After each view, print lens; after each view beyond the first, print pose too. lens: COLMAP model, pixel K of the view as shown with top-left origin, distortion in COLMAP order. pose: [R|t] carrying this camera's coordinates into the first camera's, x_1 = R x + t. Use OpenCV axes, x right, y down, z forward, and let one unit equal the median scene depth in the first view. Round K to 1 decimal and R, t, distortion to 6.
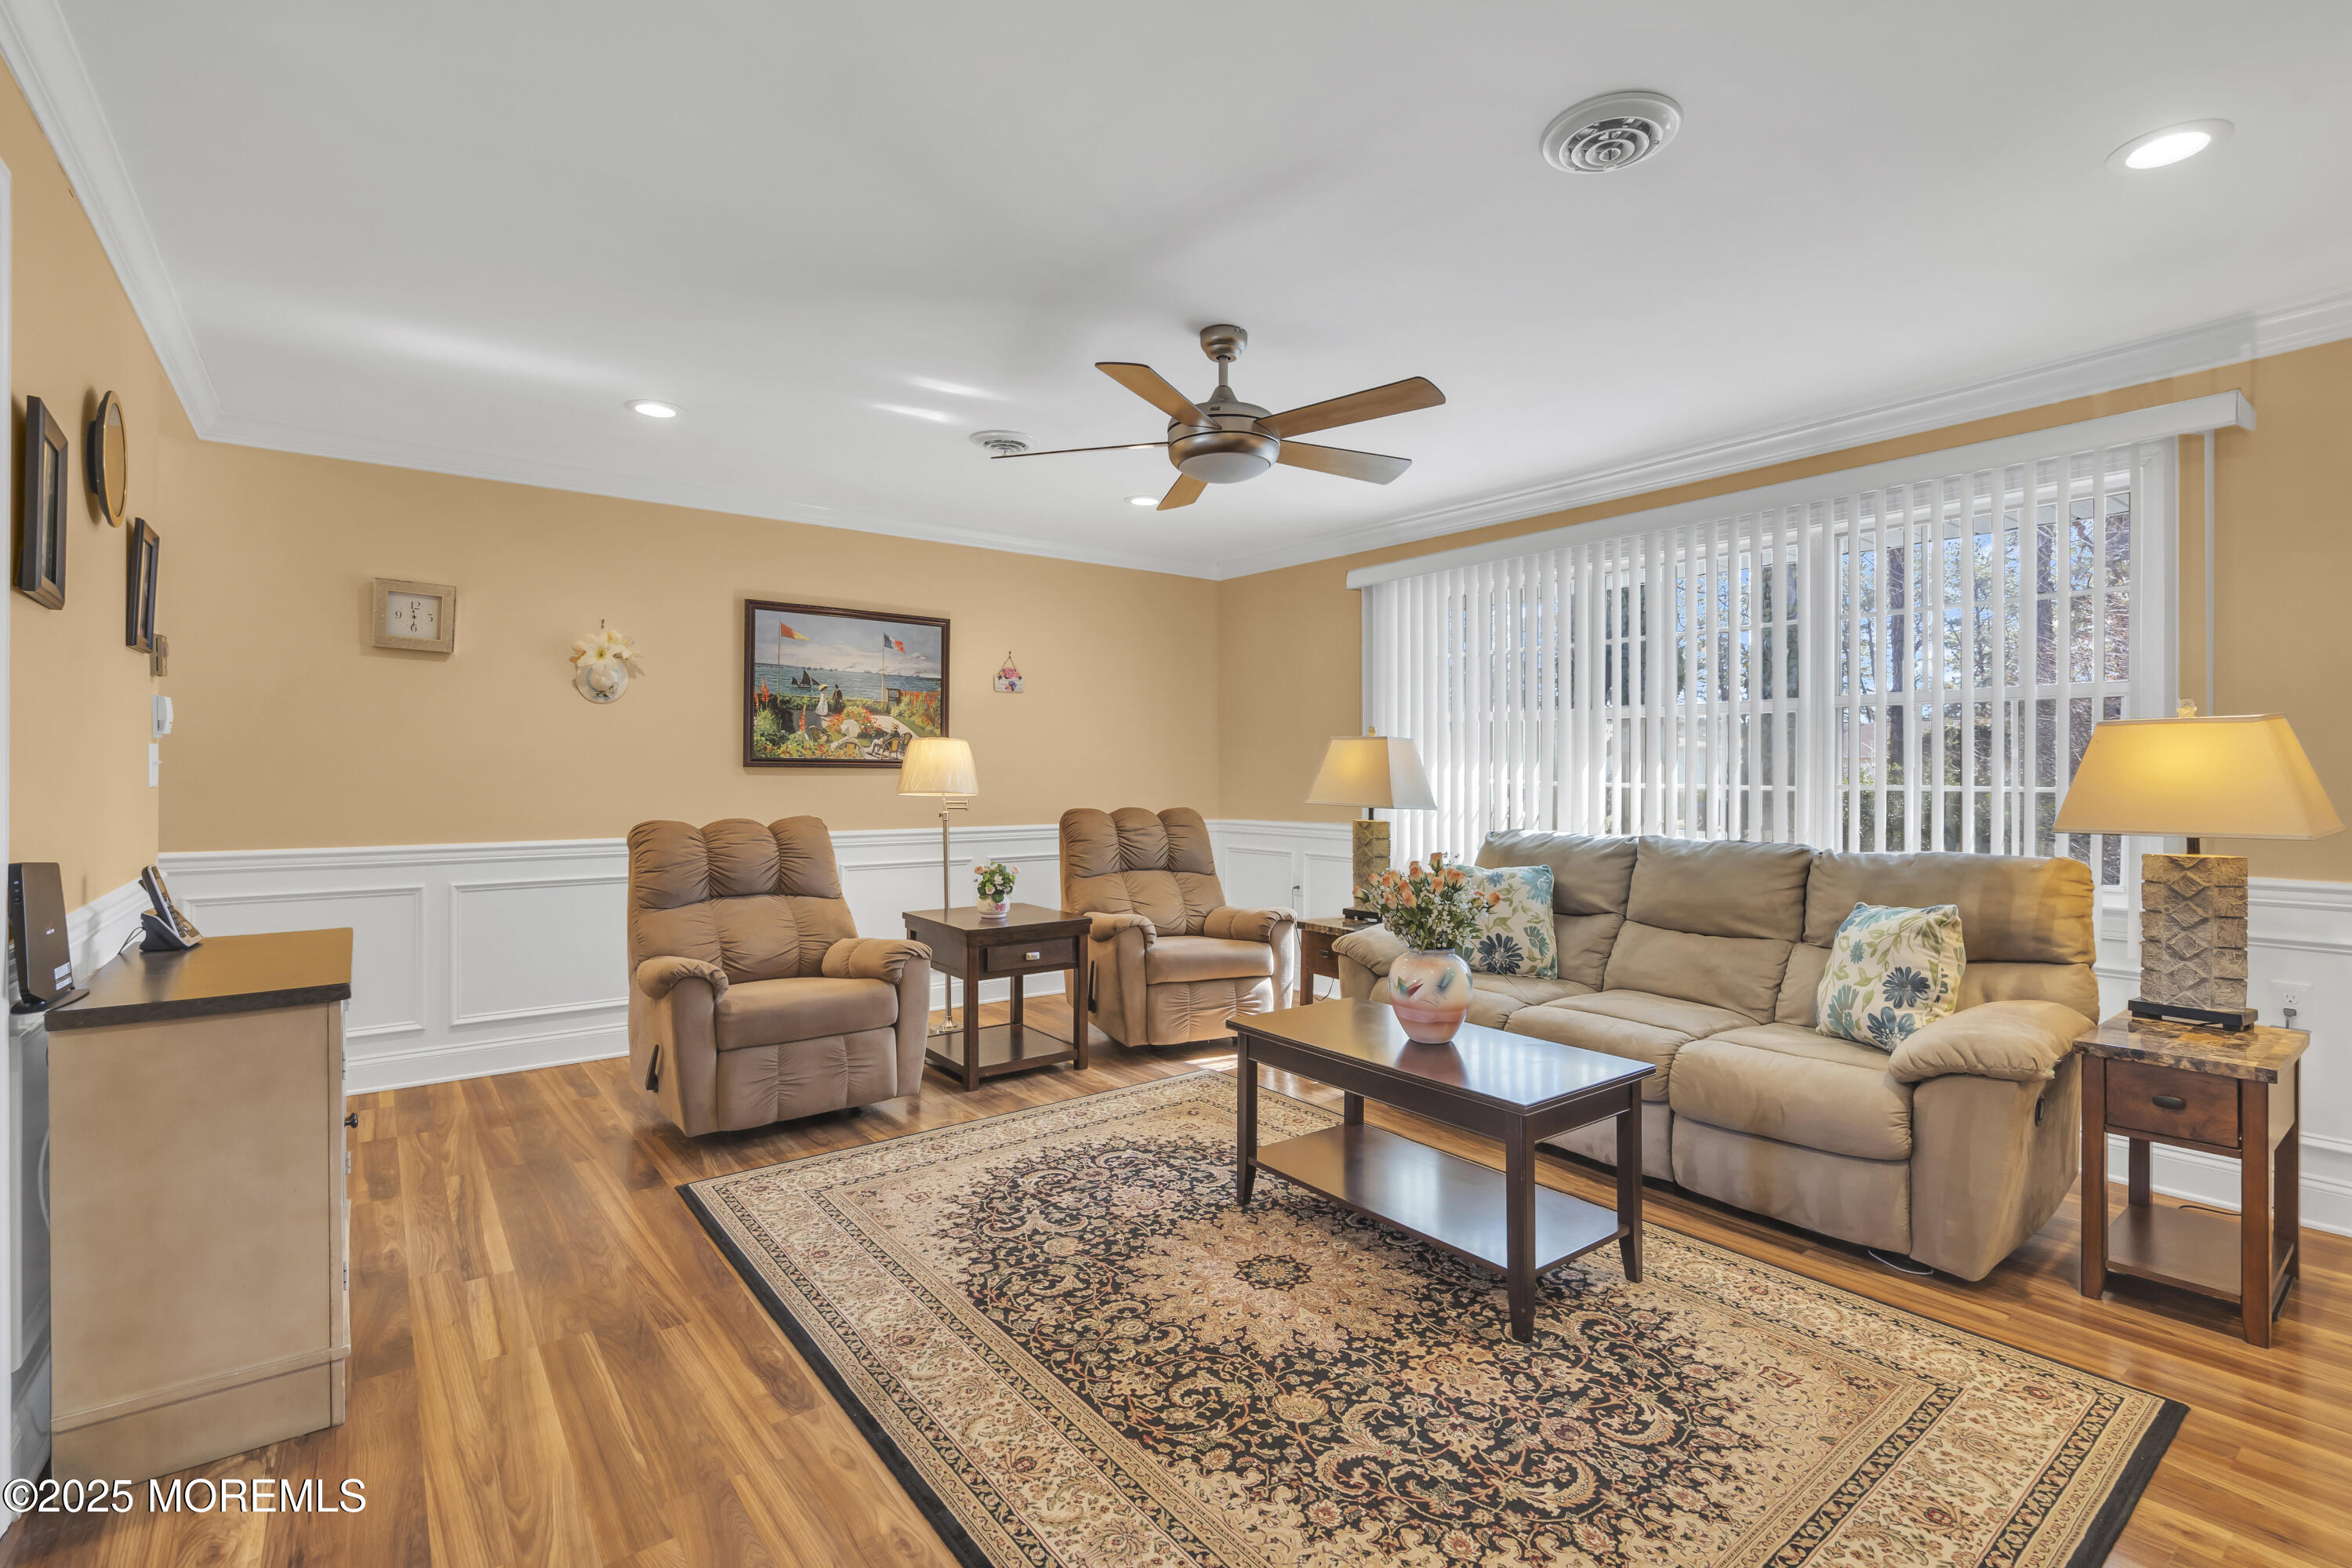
lens RADIAL K [[1078.5, 0, 1178.0], [0, 1078.5, 780.6], [0, 0, 1]] dist [-0.004395, -0.000026]
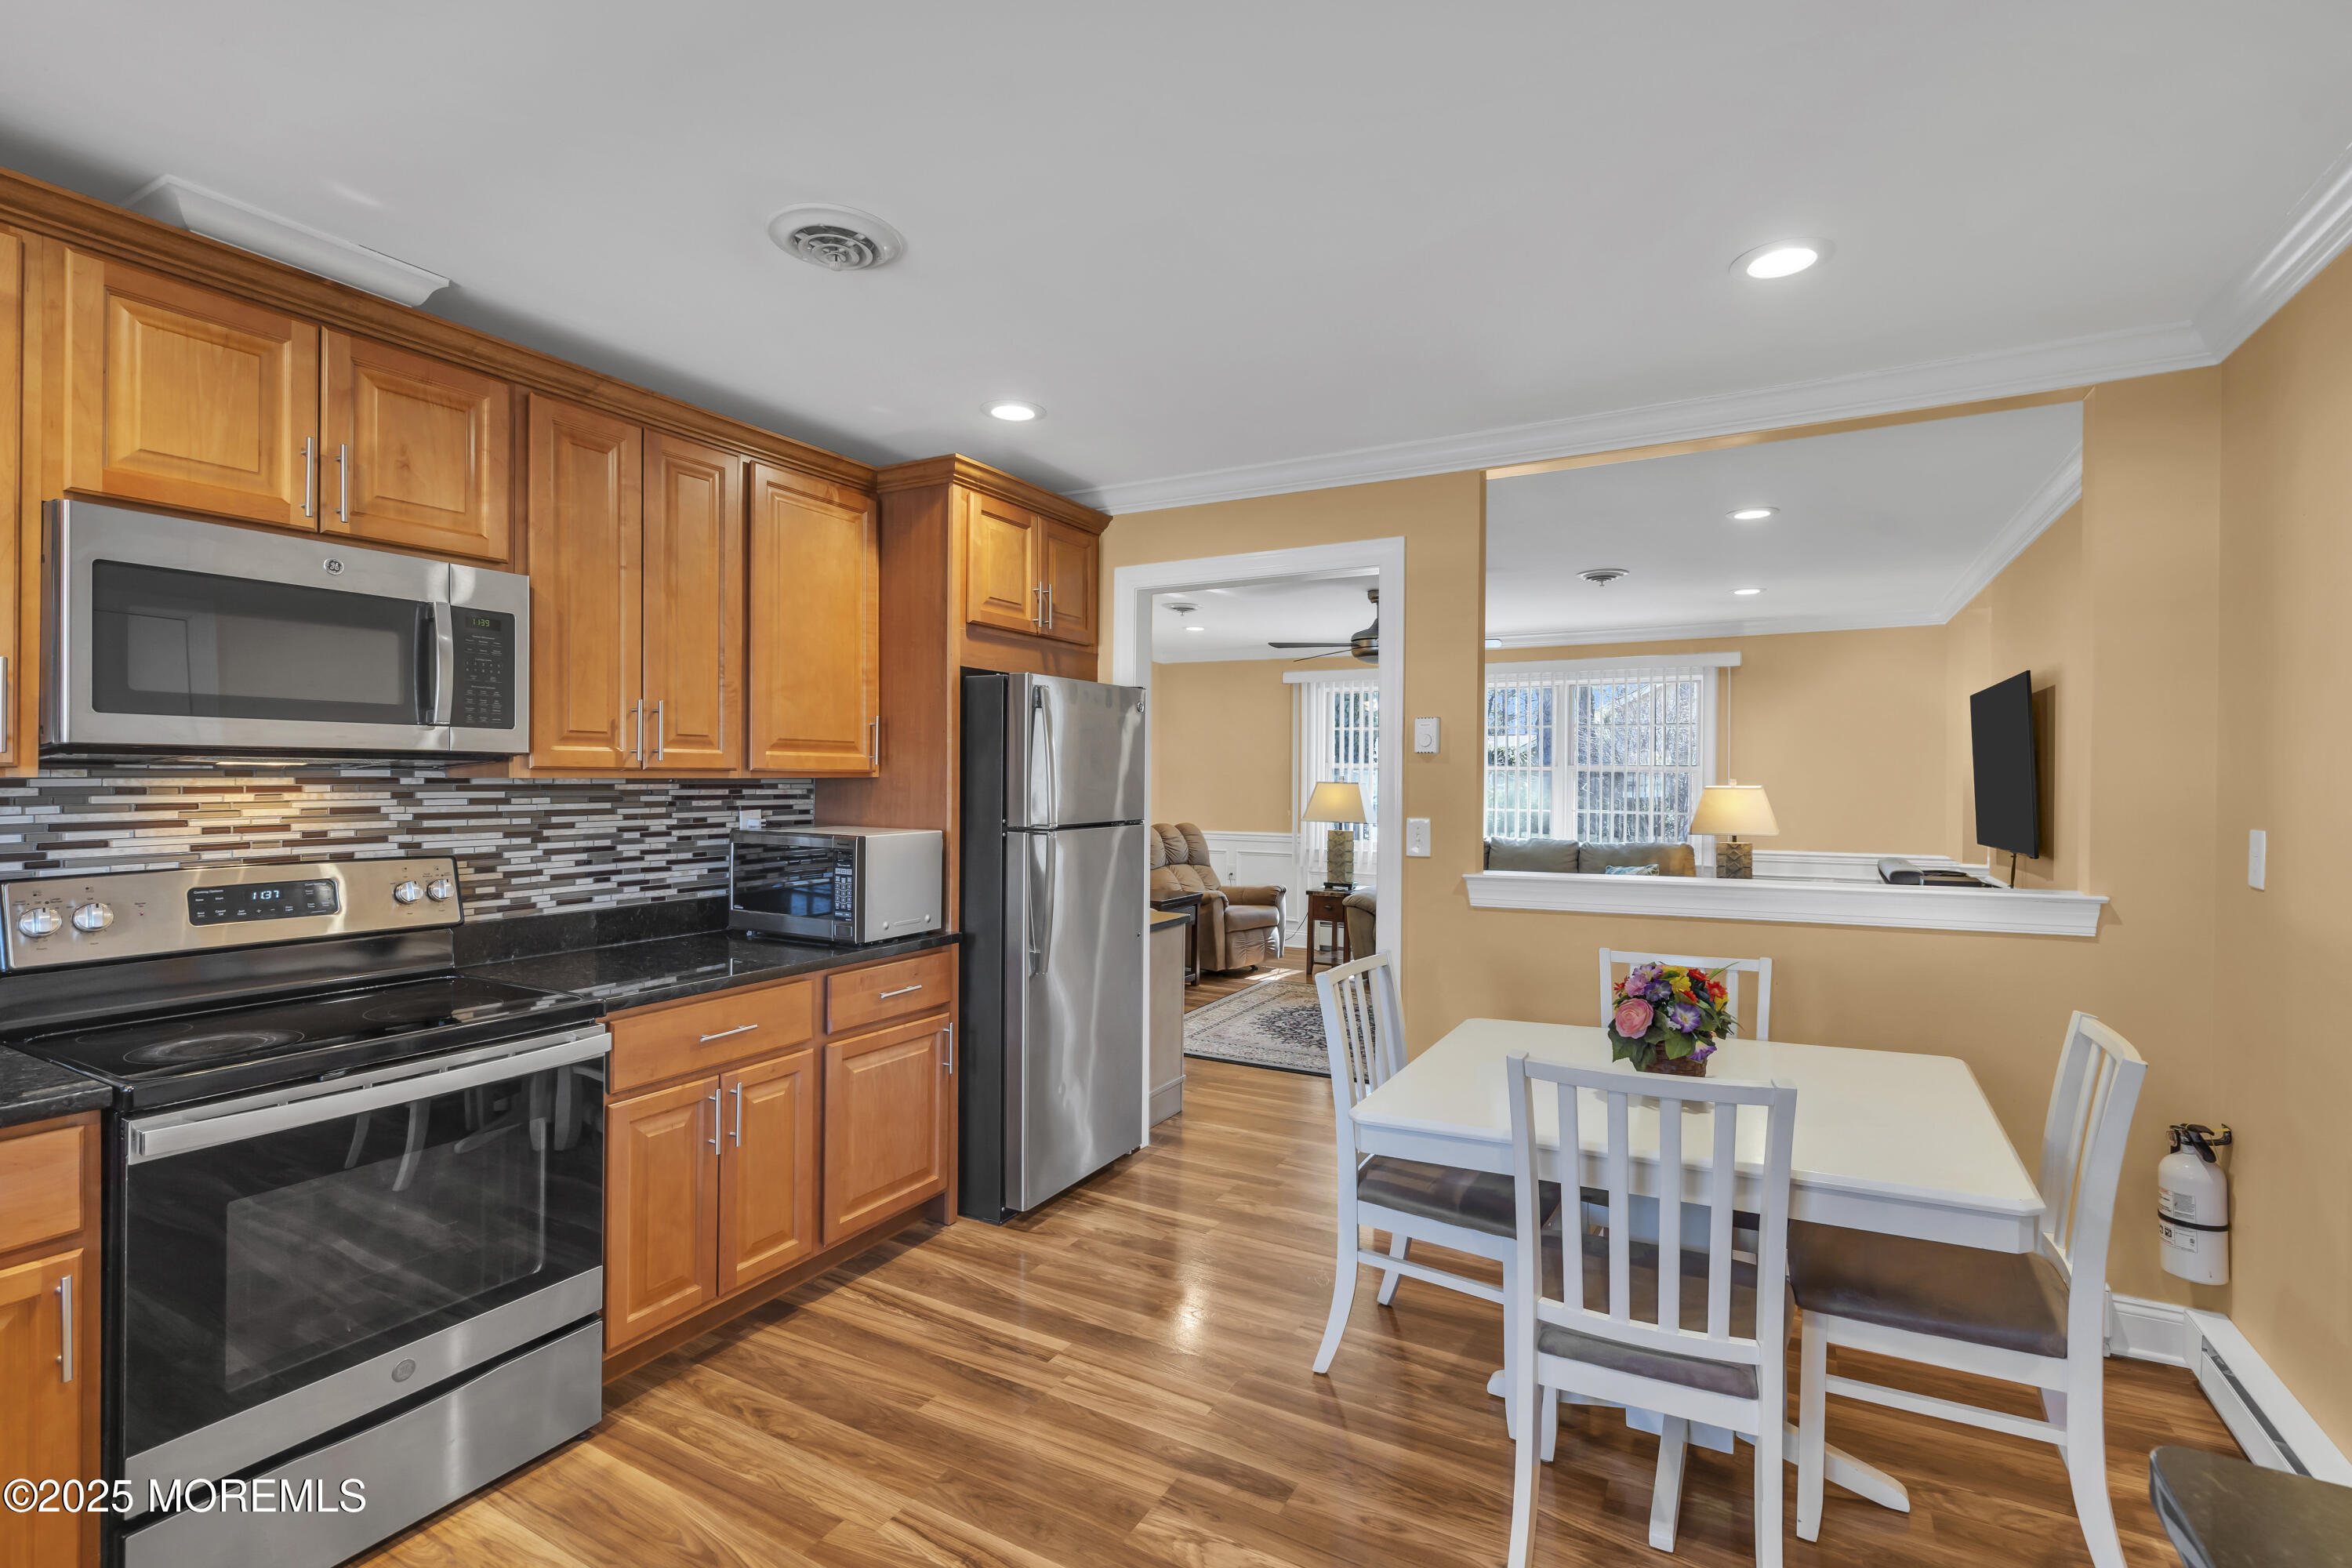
lens RADIAL K [[1078.5, 0, 1178.0], [0, 1078.5, 780.6], [0, 0, 1]] dist [-0.004395, -0.000026]
pose [[0.915171, 0.001121, 0.403063, -1.386206], [-0.001299, 0.999999, 0.000167, -0.079190], [-0.403063, -0.000677, 0.915172, -0.873648]]
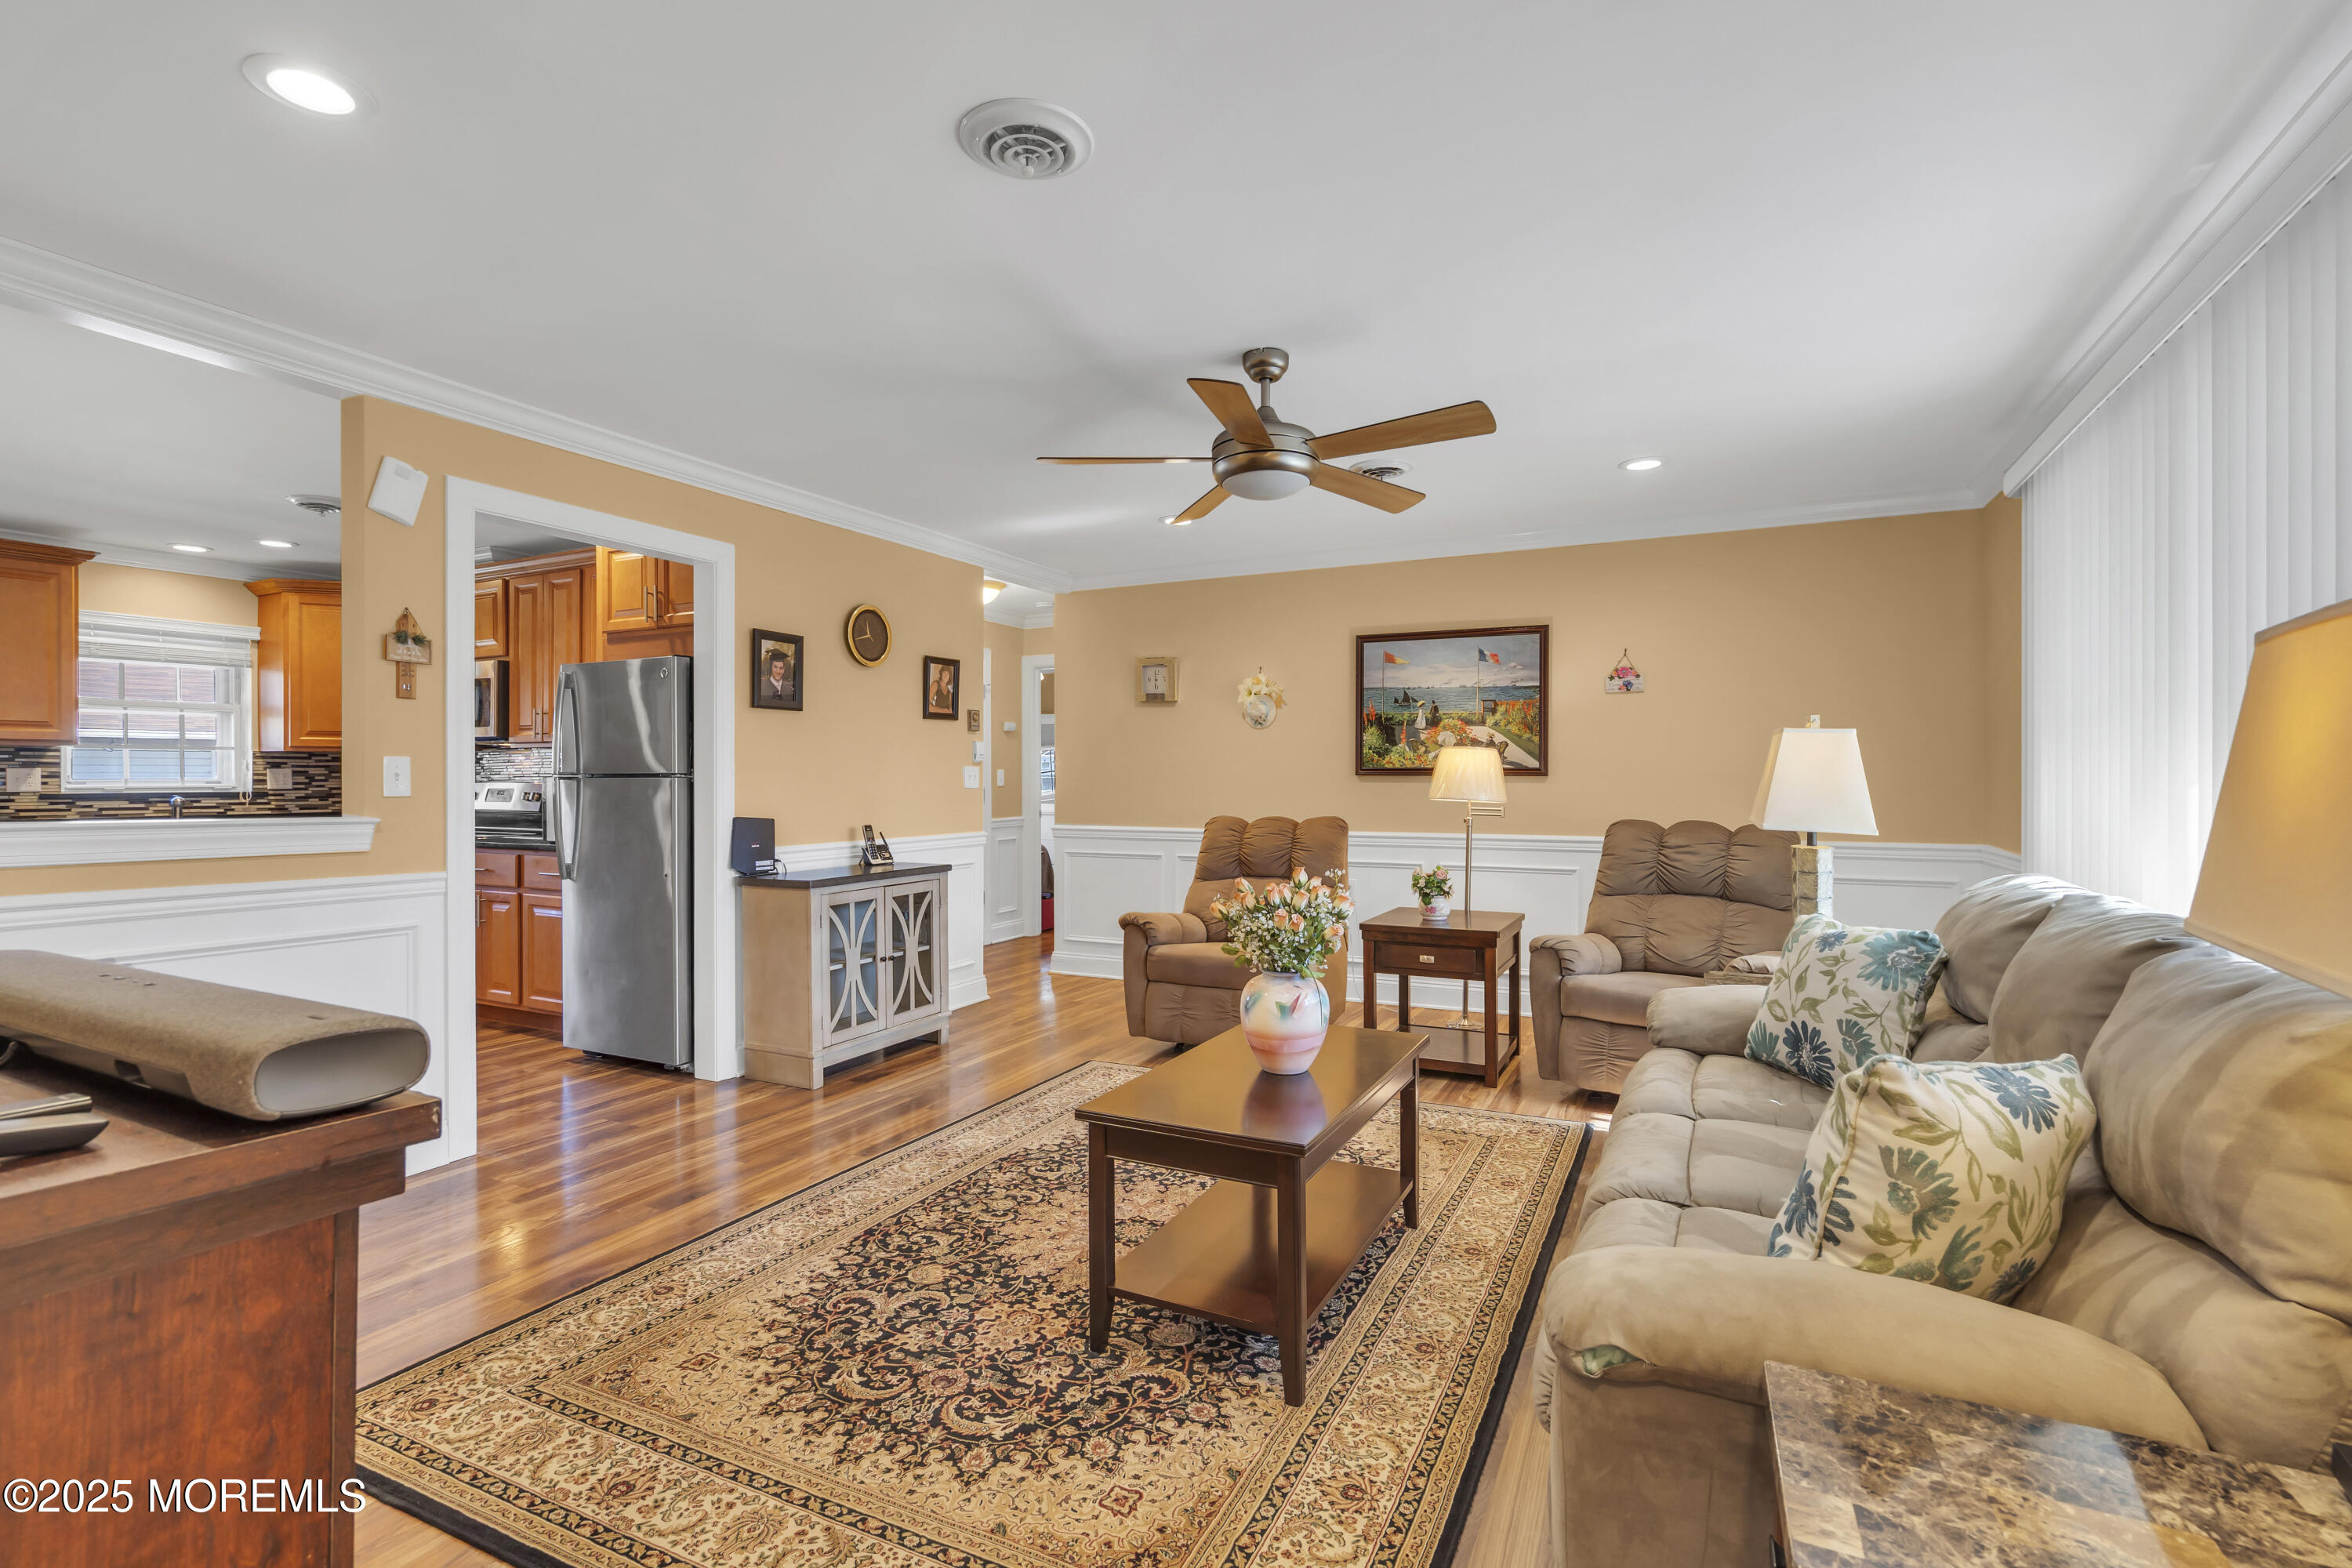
lens RADIAL K [[1071.4, 0, 1171.2], [0, 1071.4, 779.5], [0, 0, 1]] dist [-0.002540, 0.001520]
pose [[0.437303, -0.002076, -0.899312, 1.144101], [-0.005701, 0.999971, -0.005081, -0.001801], [0.899296, 0.007349, 0.437279, 0.575987]]
